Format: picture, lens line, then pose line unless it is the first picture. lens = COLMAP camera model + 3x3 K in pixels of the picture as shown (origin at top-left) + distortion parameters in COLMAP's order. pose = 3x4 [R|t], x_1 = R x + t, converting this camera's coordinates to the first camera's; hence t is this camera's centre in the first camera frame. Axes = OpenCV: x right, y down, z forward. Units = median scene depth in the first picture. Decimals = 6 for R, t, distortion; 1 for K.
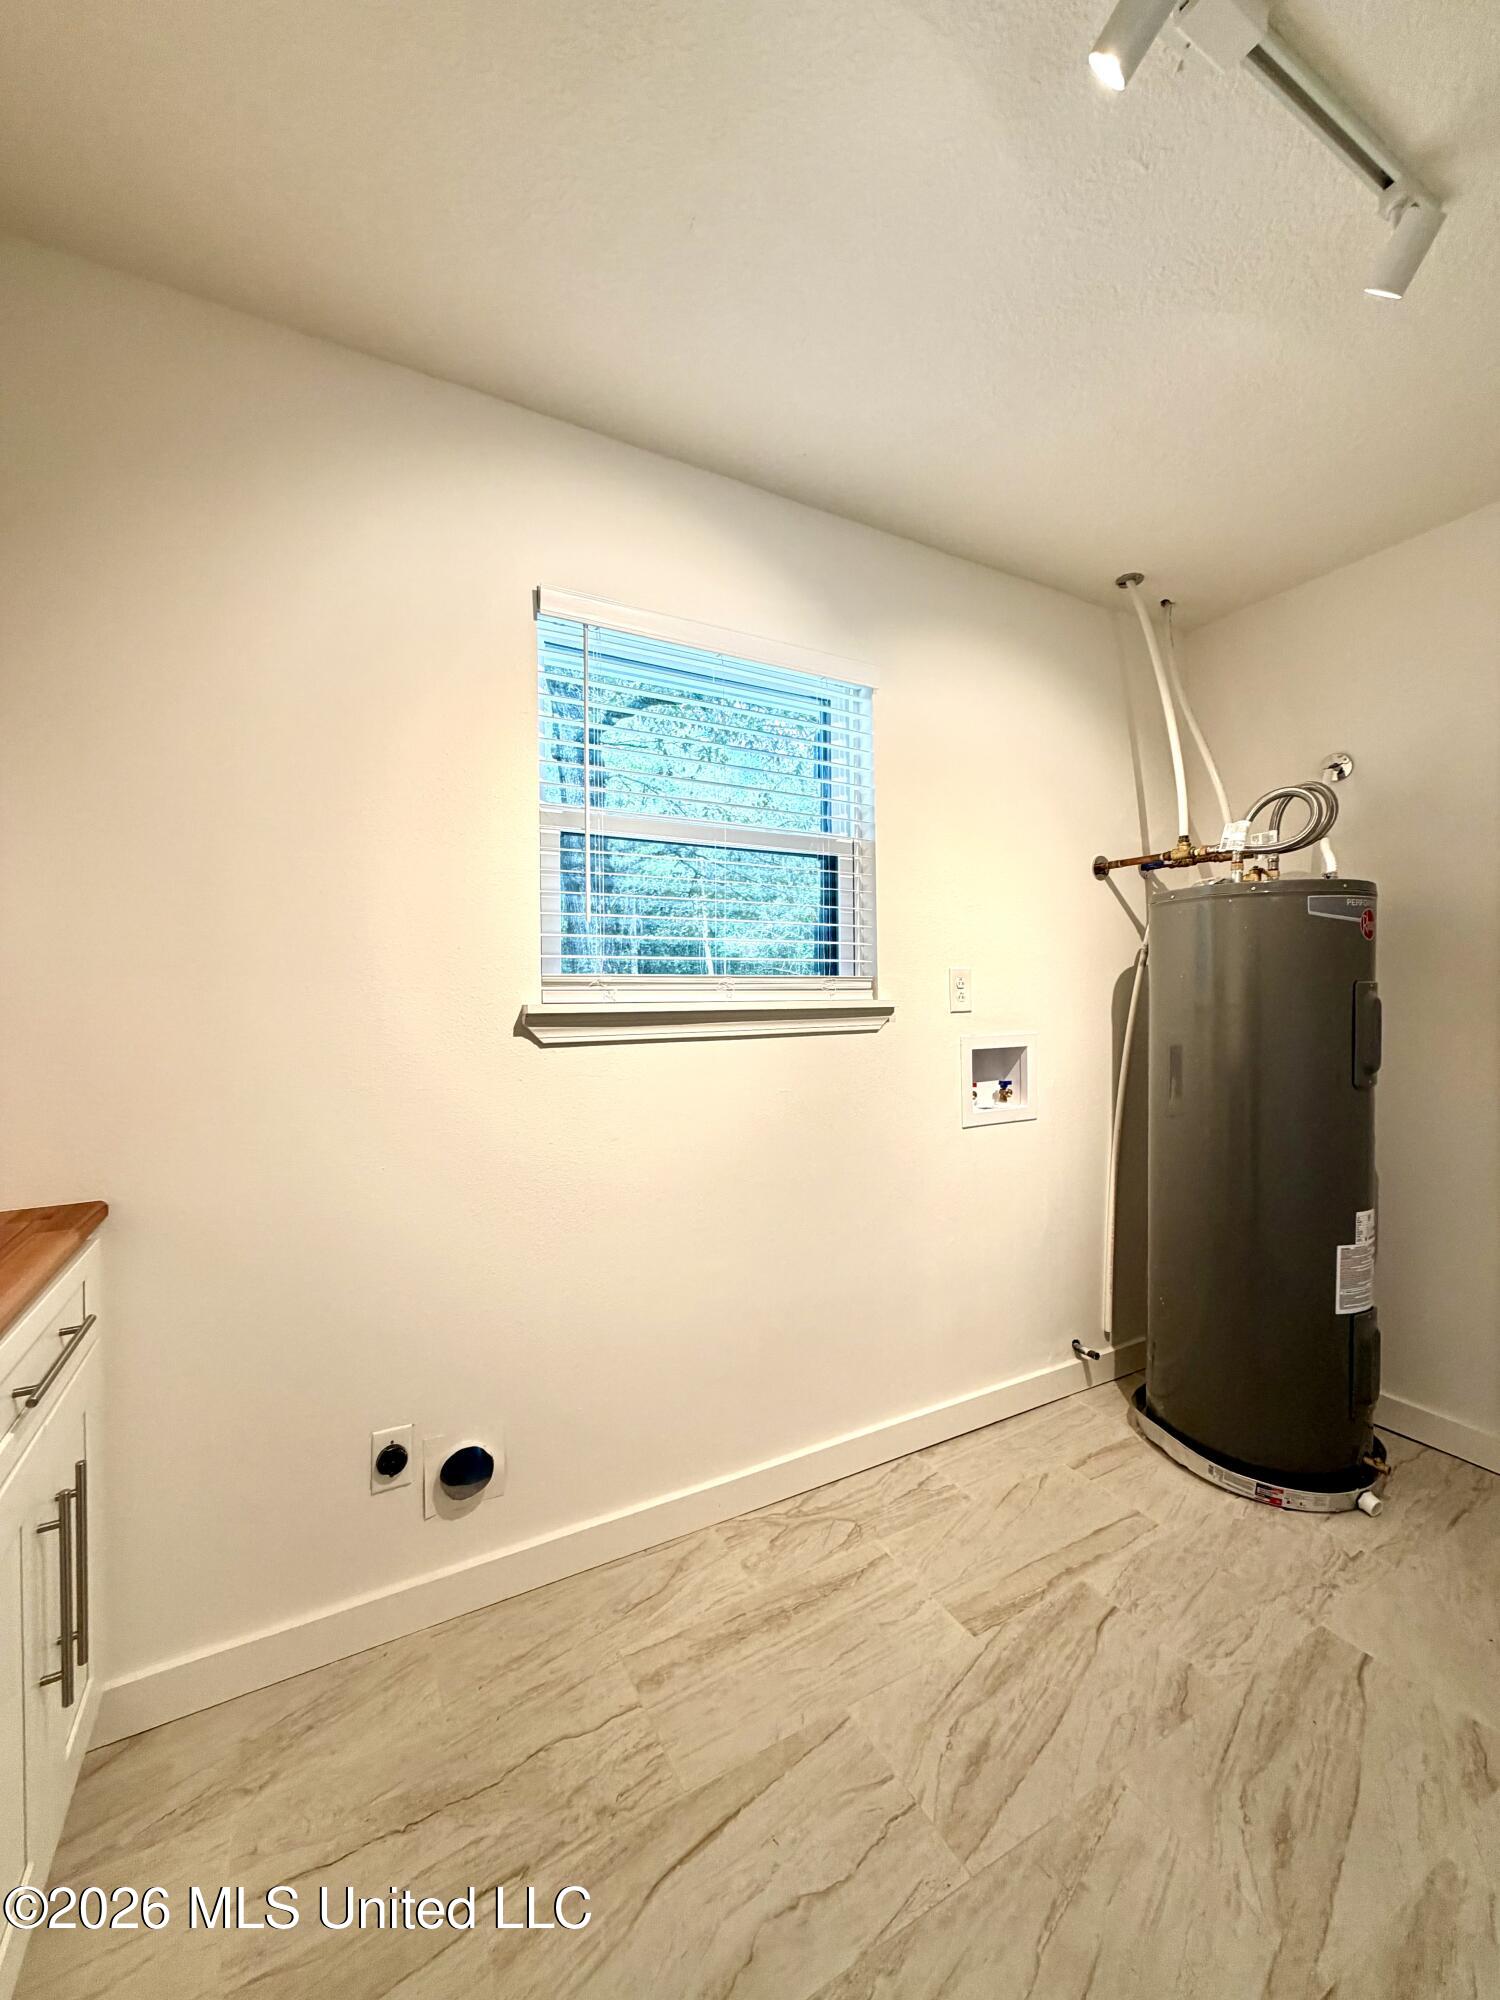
lens RADIAL K [[795.0, 0, 755.9], [0, 795.0, 1001.7], [0, 0, 1]] dist [0.000831, -0.000006]
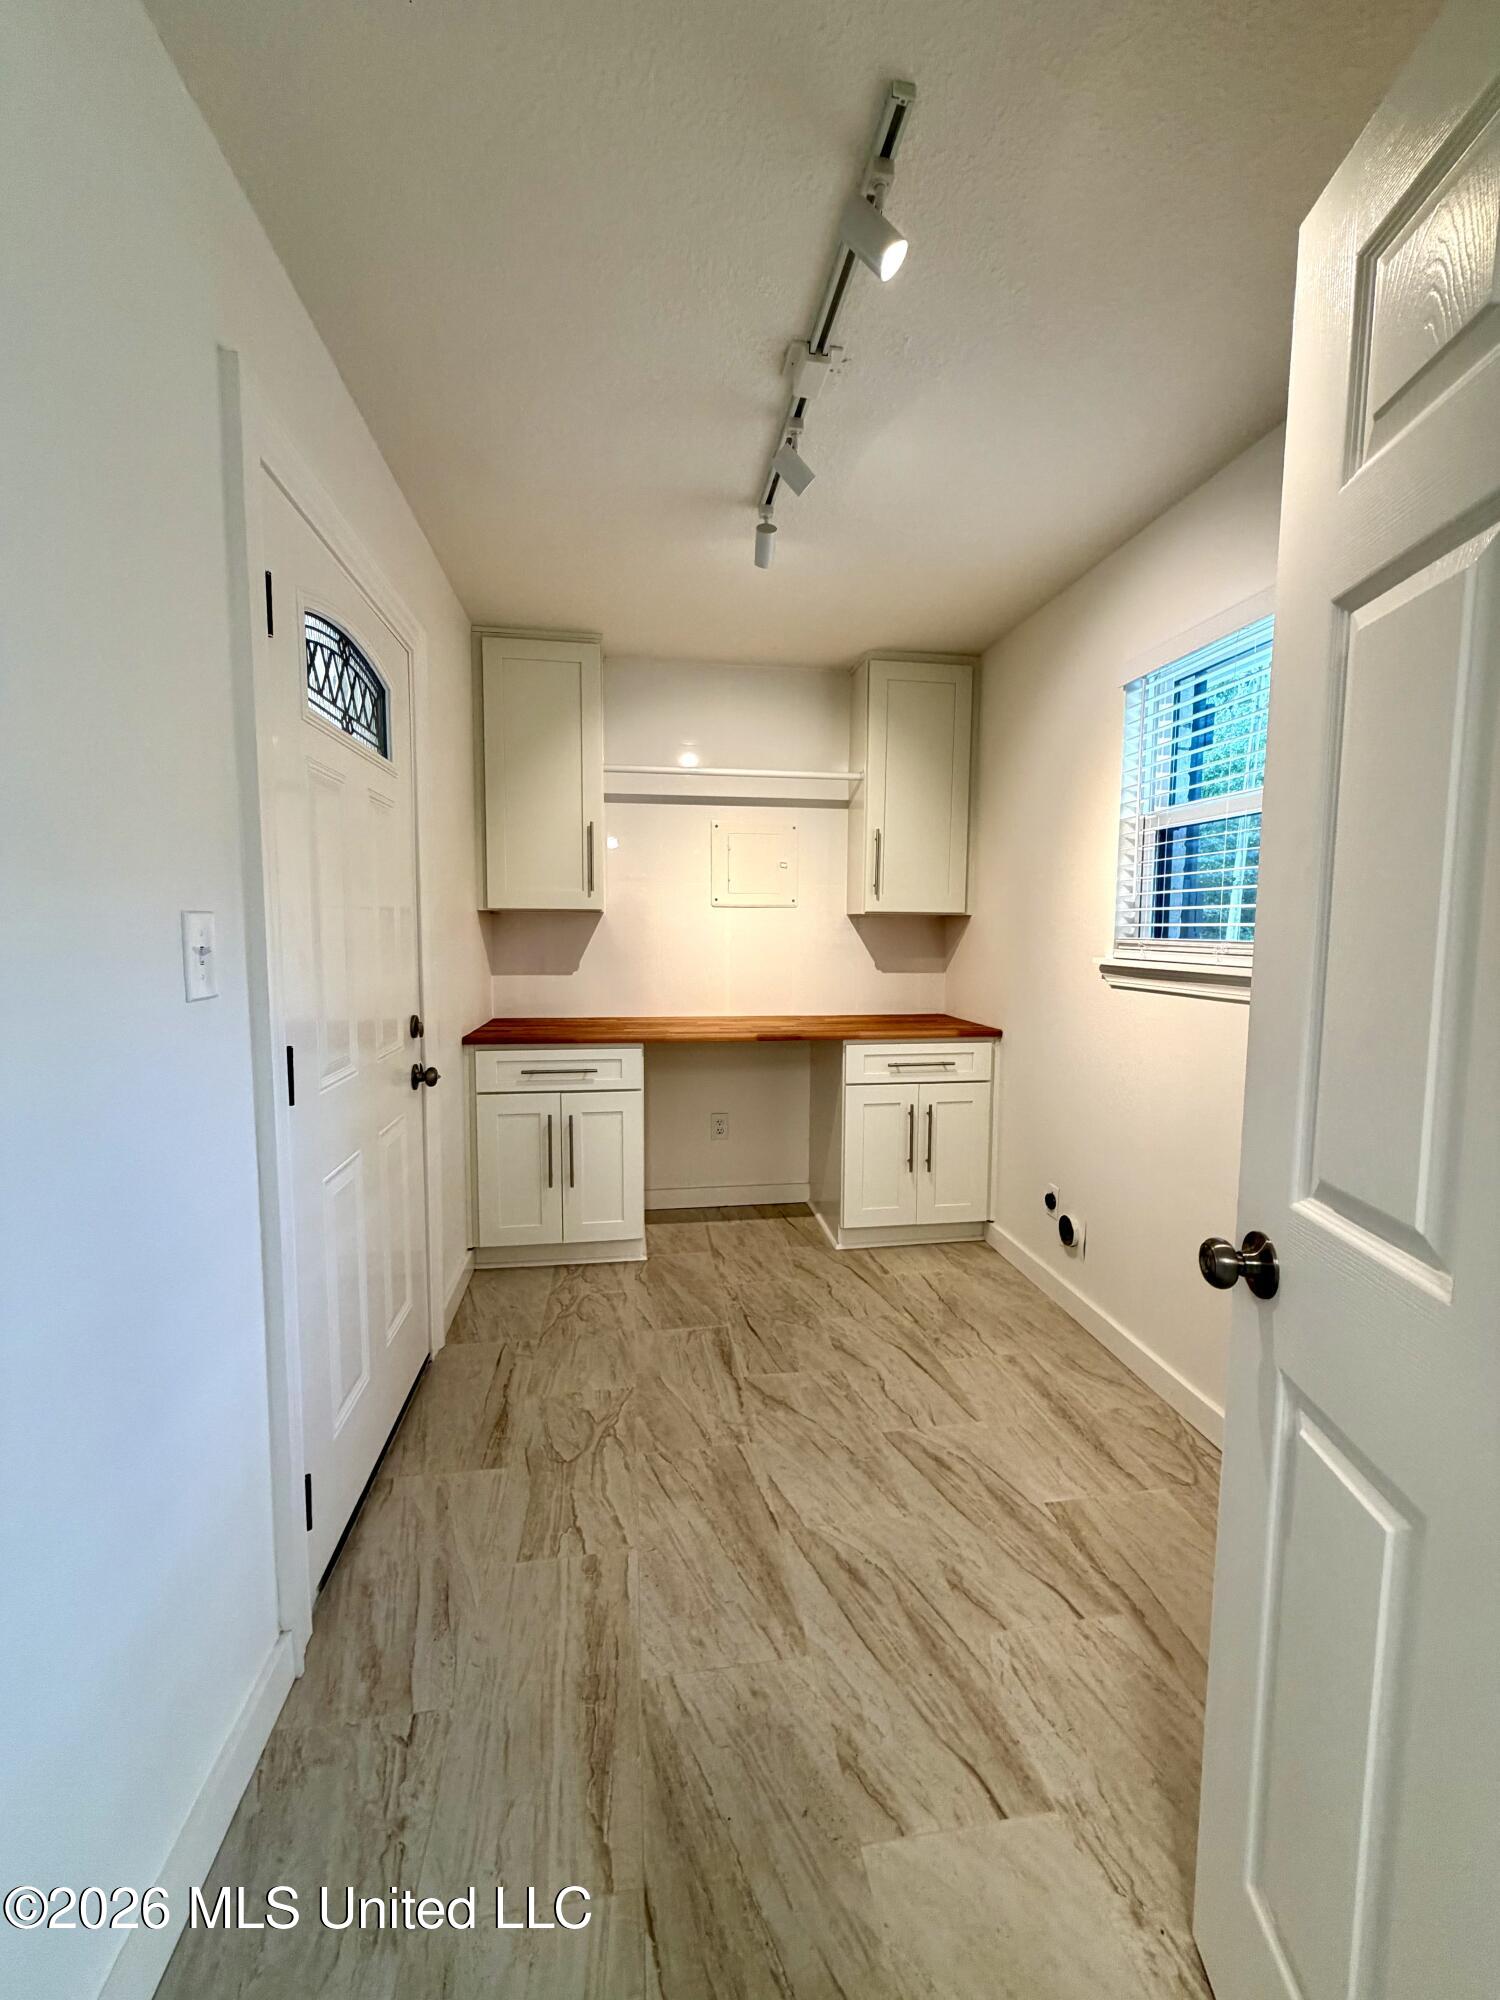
lens RADIAL K [[795.0, 0, 752.0], [0, 795.0, 995.3], [0, 0, 1]] dist [0.000831, -0.000006]
pose [[-0.345710, 0.083087, -0.934656, 1.612021], [-0.011518, 0.995621, 0.092767, -0.068937], [0.938271, 0.042836, -0.343239, 1.056427]]
